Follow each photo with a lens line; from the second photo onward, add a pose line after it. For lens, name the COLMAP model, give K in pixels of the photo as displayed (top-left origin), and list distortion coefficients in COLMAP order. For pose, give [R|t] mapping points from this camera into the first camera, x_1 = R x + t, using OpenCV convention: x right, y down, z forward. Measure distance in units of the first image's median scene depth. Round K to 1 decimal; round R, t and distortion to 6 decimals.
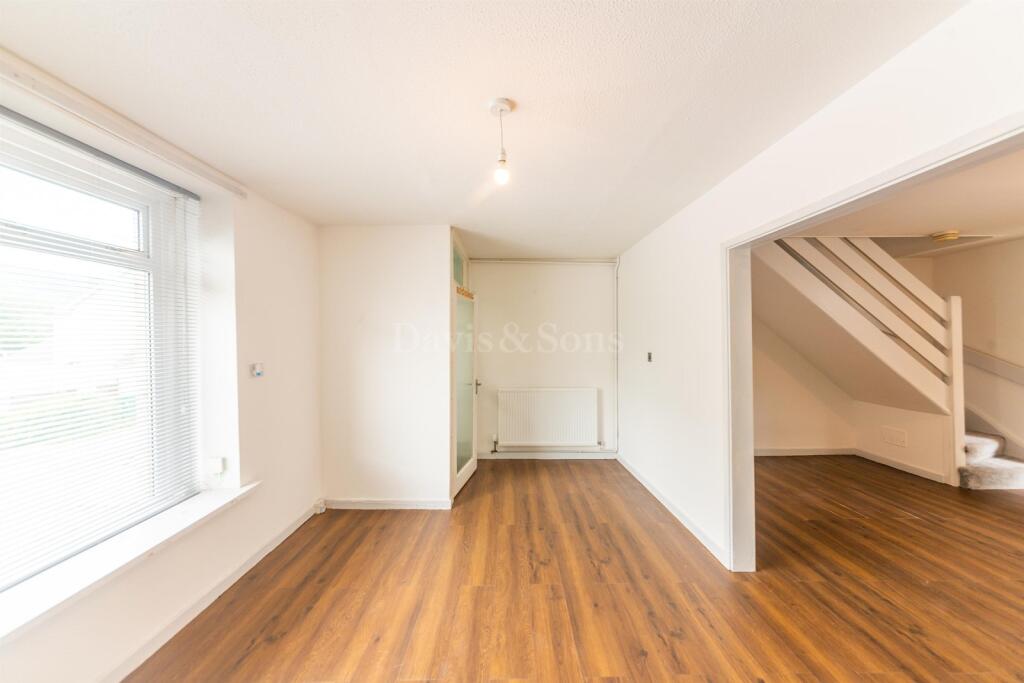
lens RADIAL K [[359.4, 0, 510.7], [0, 359.4, 344.9], [0, 0, 1]] dist [-0.007213, 0.001178]
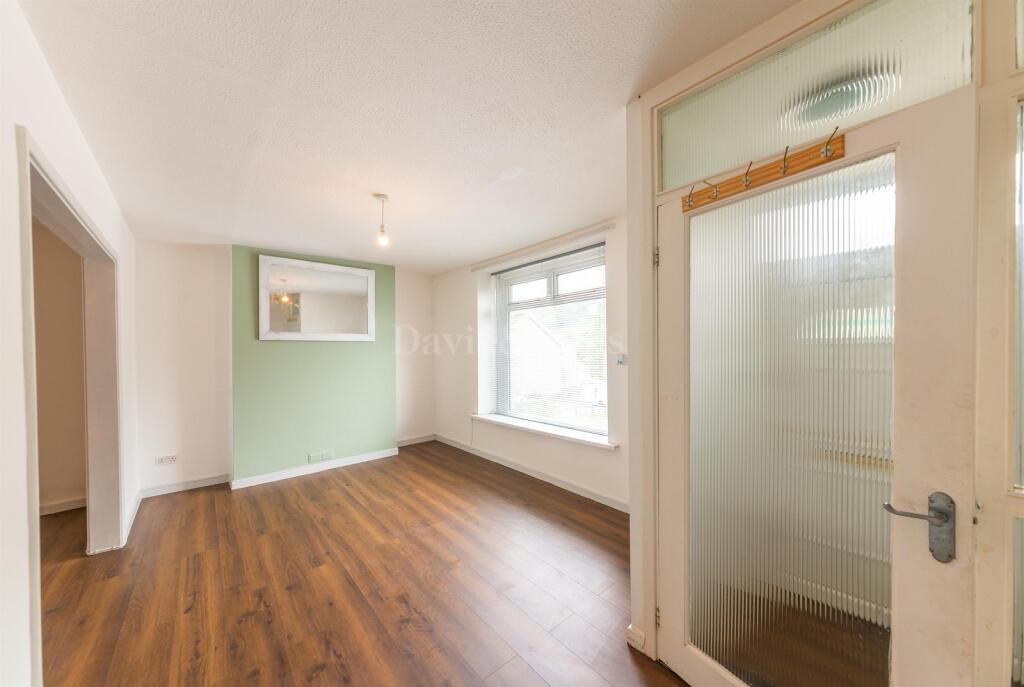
lens RADIAL K [[359.4, 0, 510.0], [0, 359.4, 347.3], [0, 0, 1]] dist [-0.007213, 0.001178]
pose [[-0.758261, 0.018776, -0.651681, 0.513098], [0.016186, 0.999819, 0.009973, 0.015434], [0.651751, -0.002986, -0.758428, 2.154590]]
